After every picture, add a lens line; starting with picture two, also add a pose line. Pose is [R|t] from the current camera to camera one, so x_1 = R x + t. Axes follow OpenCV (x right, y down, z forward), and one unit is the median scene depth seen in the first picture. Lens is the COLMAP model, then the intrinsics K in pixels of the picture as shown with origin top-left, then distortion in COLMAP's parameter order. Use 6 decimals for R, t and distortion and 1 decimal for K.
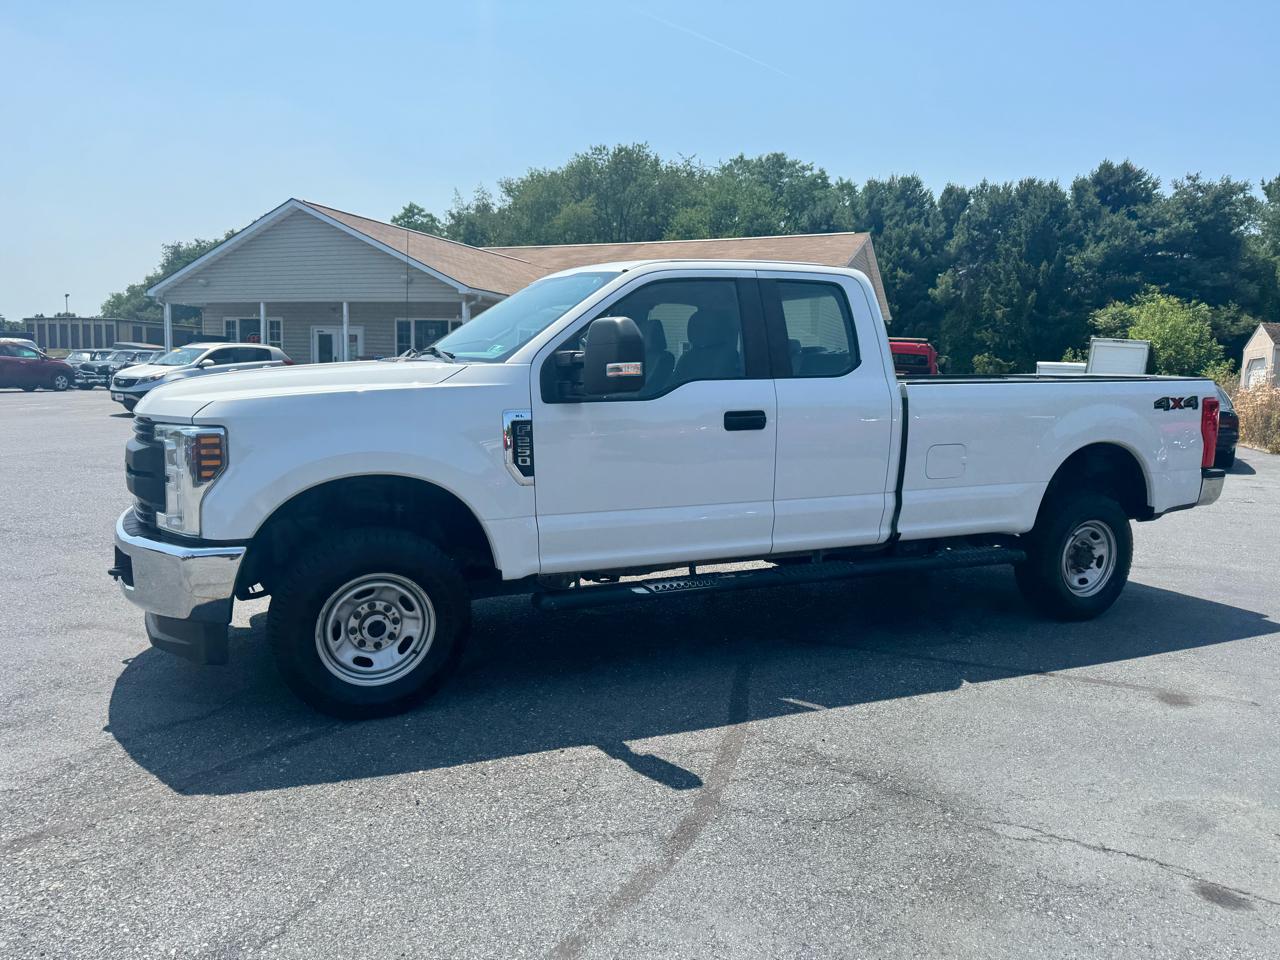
lens RADIAL K [[803.4, 0, 644.4], [0, 803.4, 475.4], [0, 0, 1]] dist [0.080056, -0.091936]
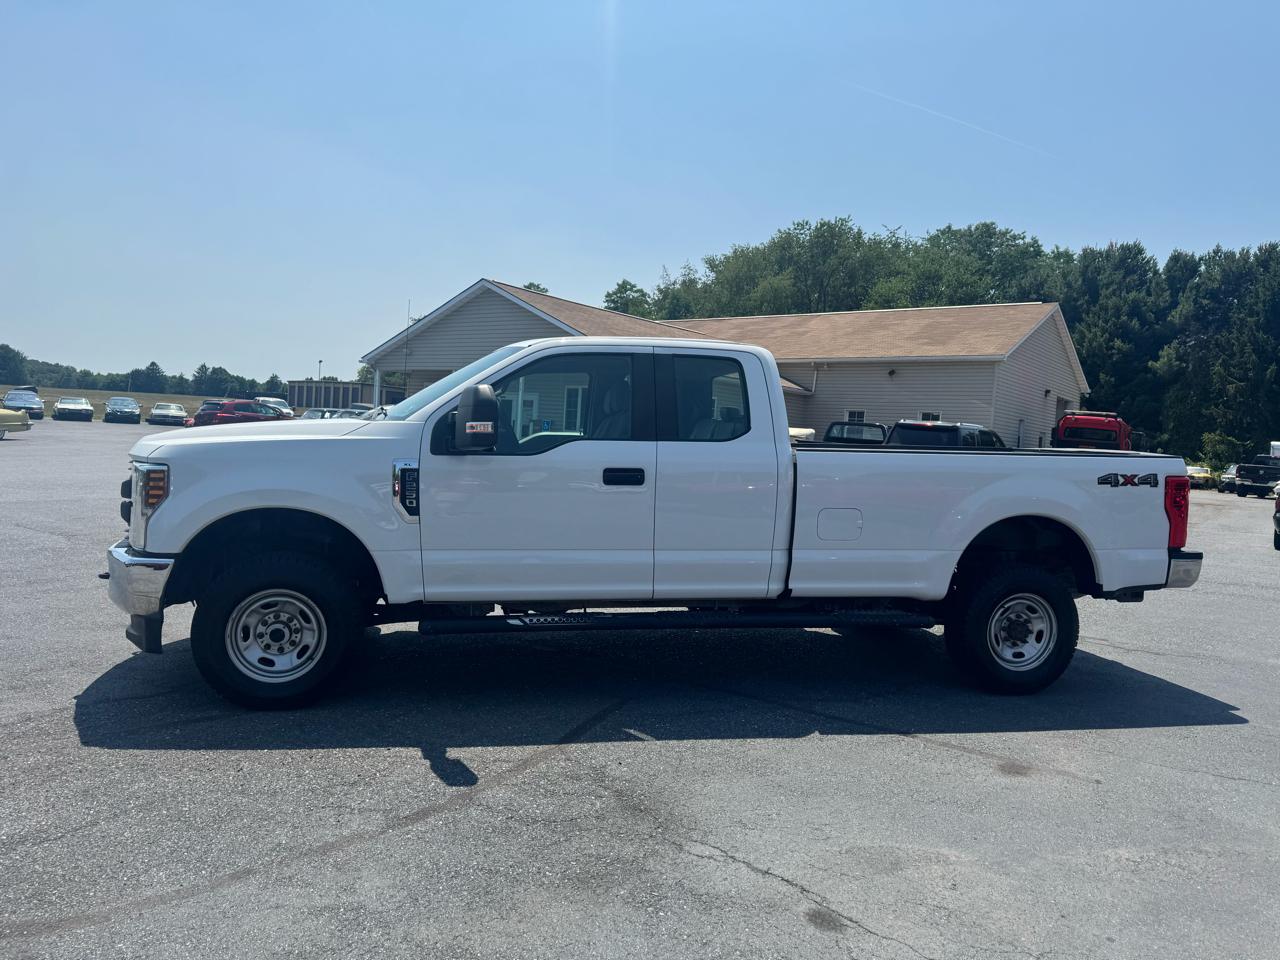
lens RADIAL K [[801.6, 0, 676.3], [0, 801.6, 480.9], [0, 0, 1]] dist [0.079686, -0.092654]
pose [[0.980270, 0.035648, -0.194423, 0.428698], [-0.050351, 0.996189, -0.071214, 0.013946], [0.191144, 0.079598, 0.978329, -0.084104]]
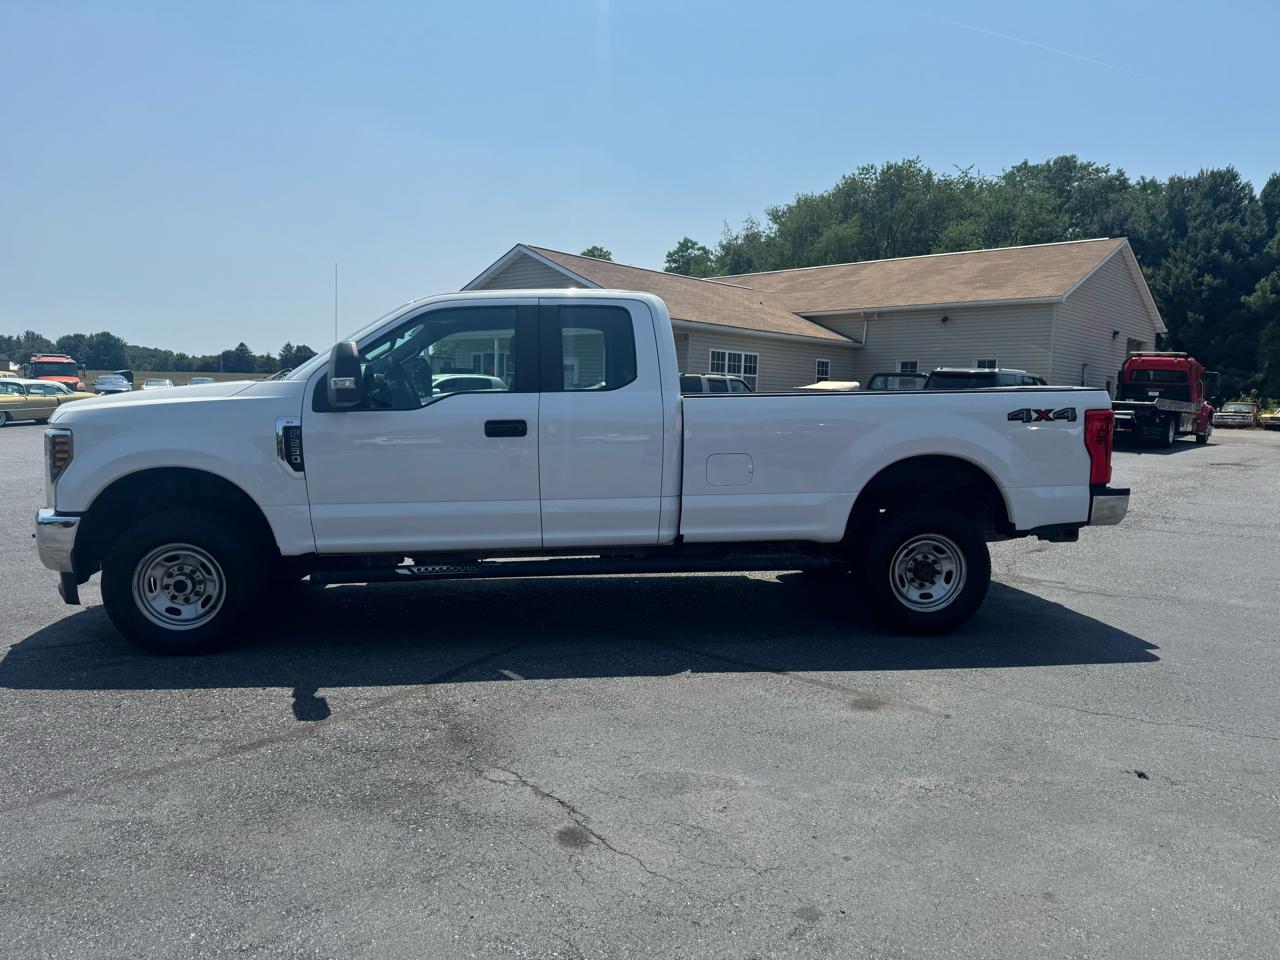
lens RADIAL K [[807.2, 0, 673.7], [0, 807.2, 485.7], [0, 0, 1]] dist [0.039499, -0.035491]
pose [[0.960914, 0.019147, -0.276183, 0.696020], [-0.024047, 0.999608, -0.014365, 0.024801], [0.275799, 0.020445, 0.960998, -0.034188]]
